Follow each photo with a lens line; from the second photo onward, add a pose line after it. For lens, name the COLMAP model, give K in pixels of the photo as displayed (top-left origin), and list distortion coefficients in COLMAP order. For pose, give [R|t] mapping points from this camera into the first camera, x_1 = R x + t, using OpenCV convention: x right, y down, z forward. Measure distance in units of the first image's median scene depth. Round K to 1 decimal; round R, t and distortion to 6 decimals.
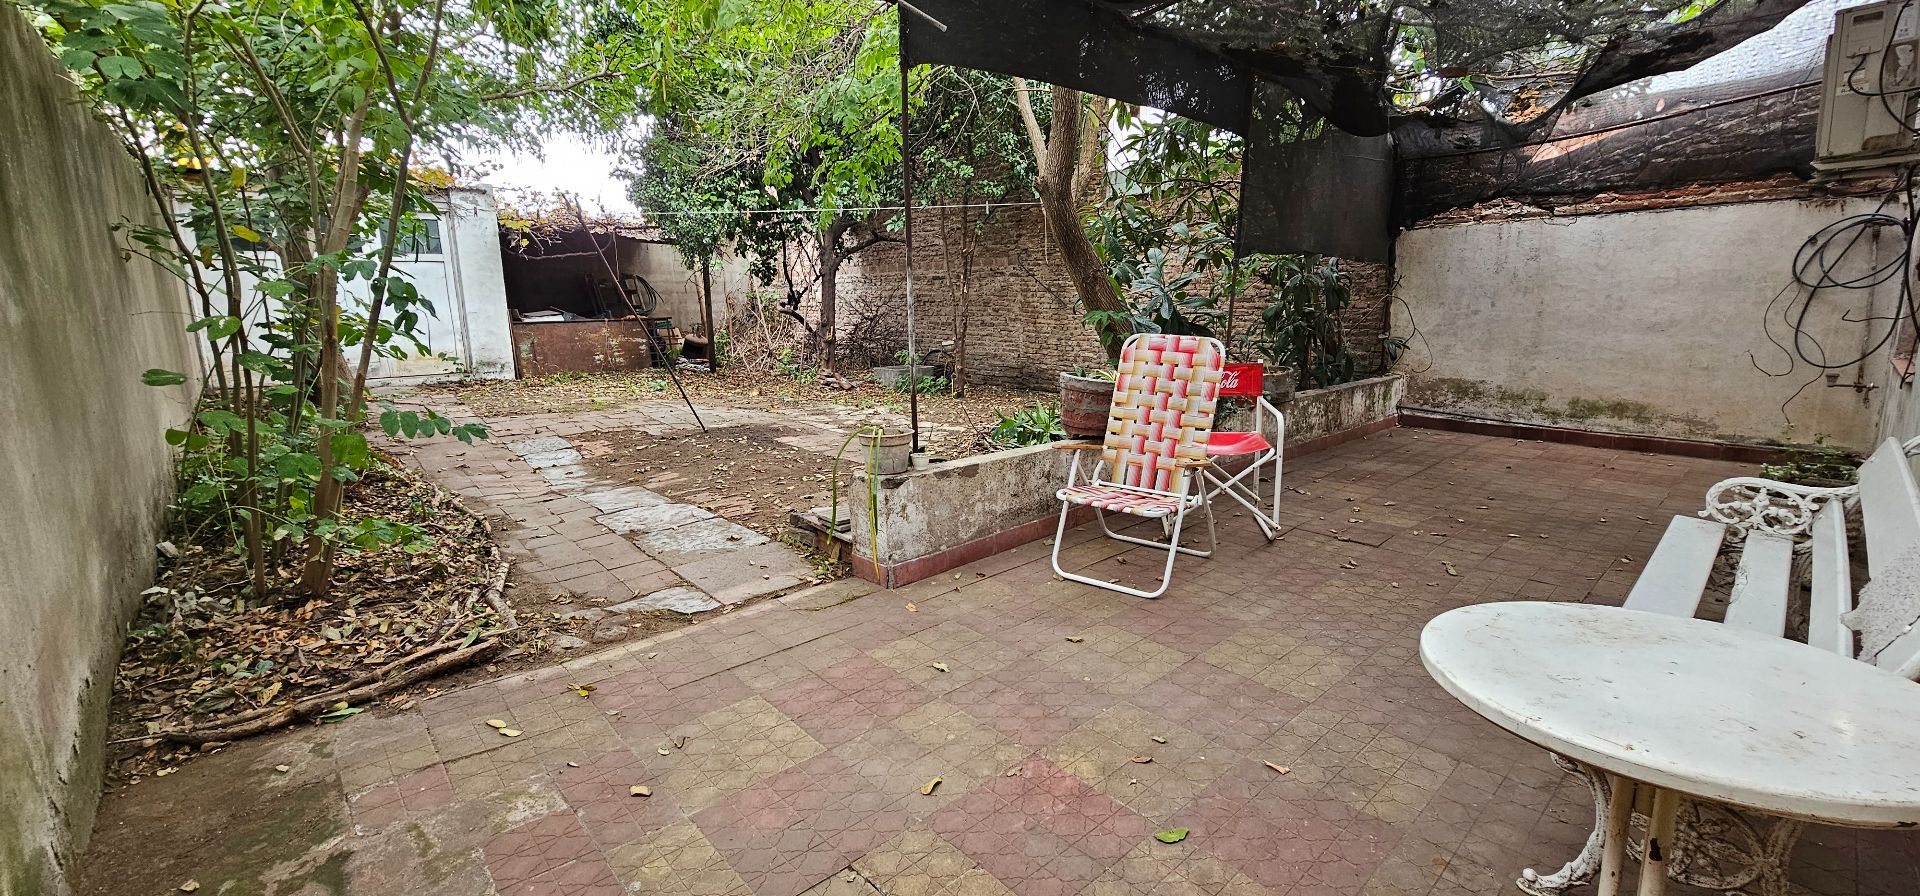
lens RADIAL K [[782.0, 0, 966.1], [0, 782.0, 440.0], [0, 0, 1]] dist [-0.002525, -0.000548]
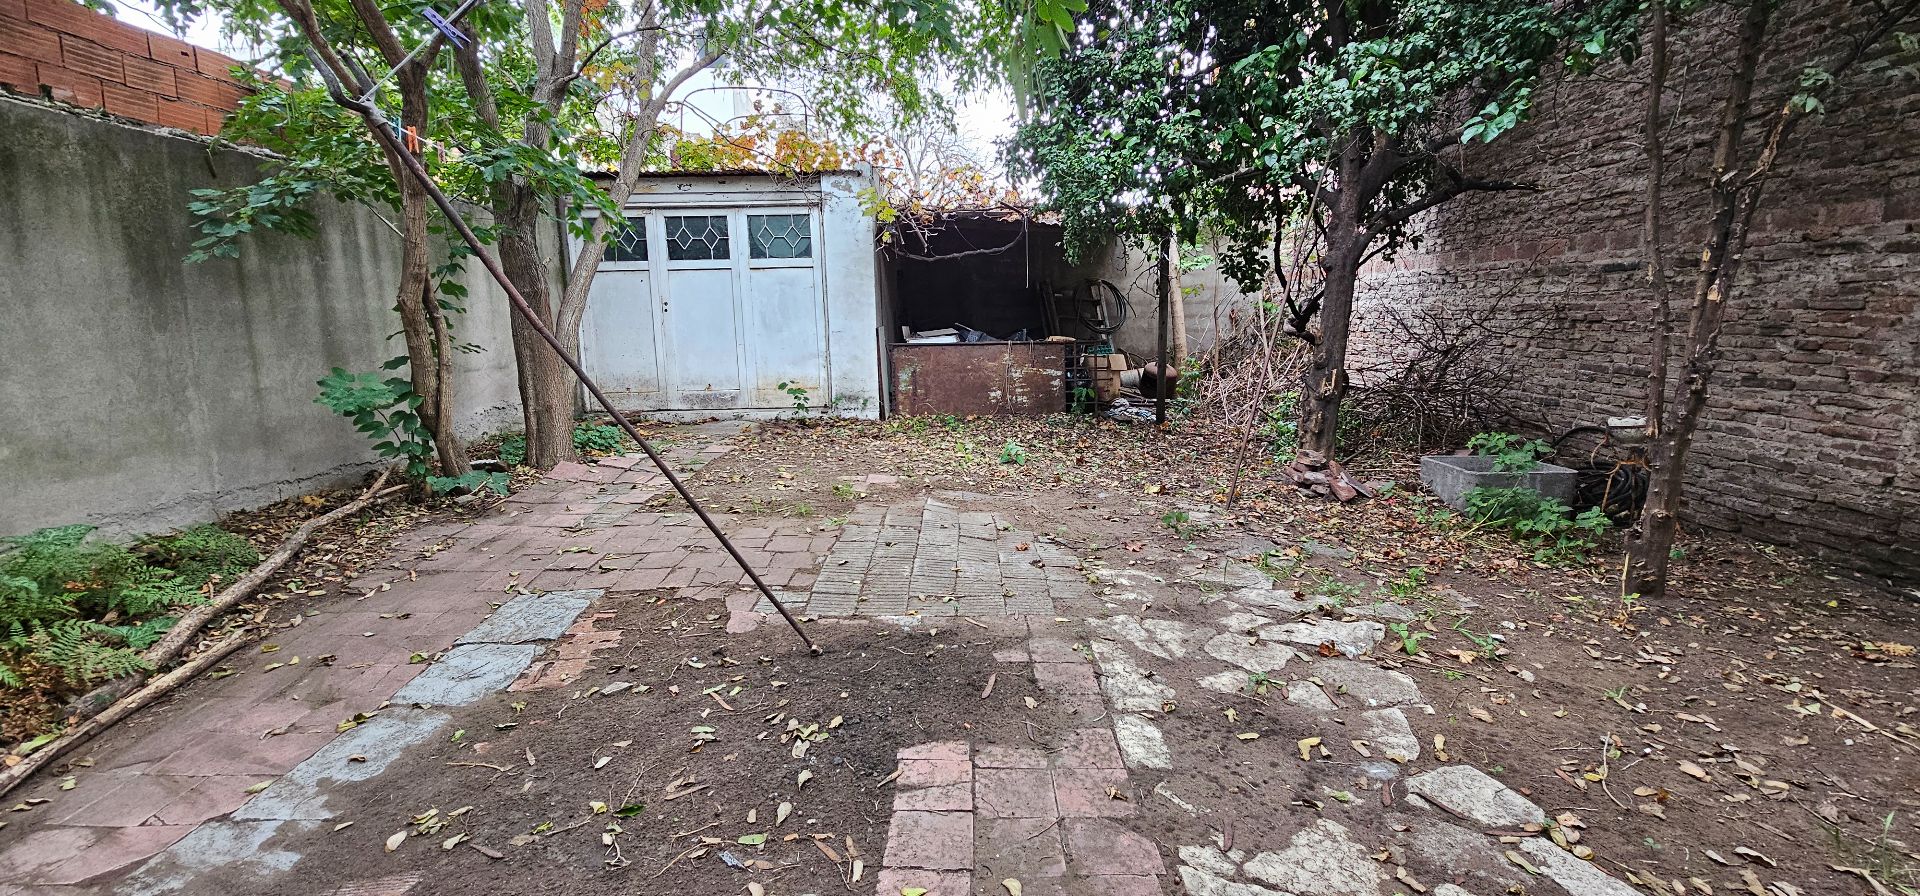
lens RADIAL K [[782.0, 0, 966.1], [0, 782.0, 440.0], [0, 0, 1]] dist [-0.002525, -0.000548]
pose [[0.748414, 0.107724, -0.654425, -0.014000], [-0.115287, 0.992830, 0.031583, -0.087690], [0.653135, 0.051810, 0.755467, 0.461683]]
